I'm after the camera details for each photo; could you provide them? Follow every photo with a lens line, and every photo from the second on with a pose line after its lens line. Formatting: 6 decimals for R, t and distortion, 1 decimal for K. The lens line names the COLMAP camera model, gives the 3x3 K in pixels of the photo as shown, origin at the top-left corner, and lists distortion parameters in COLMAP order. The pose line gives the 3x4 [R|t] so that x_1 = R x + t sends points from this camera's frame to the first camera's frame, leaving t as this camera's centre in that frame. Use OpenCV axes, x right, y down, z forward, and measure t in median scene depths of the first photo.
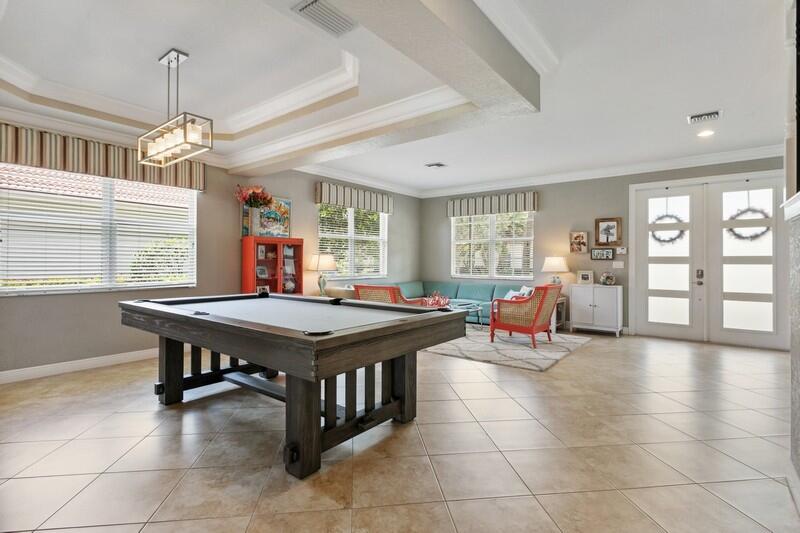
lens RADIAL K [[382.9, 0, 401.8], [0, 382.9, 261.3], [0, 0, 1]] dist [-0.005644, -0.000104]
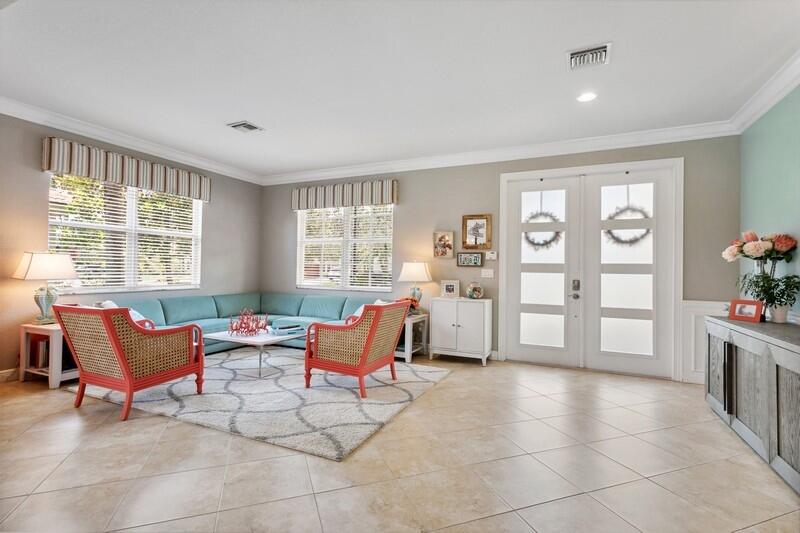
lens RADIAL K [[382.9, 0, 401.8], [0, 382.9, 261.3], [0, 0, 1]] dist [-0.005644, -0.000104]
pose [[0.971329, 0.014373, 0.237305, 0.205783], [-0.010845, 0.999810, -0.016167, -0.000773], [-0.237492, 0.013130, 0.971301, 0.269302]]
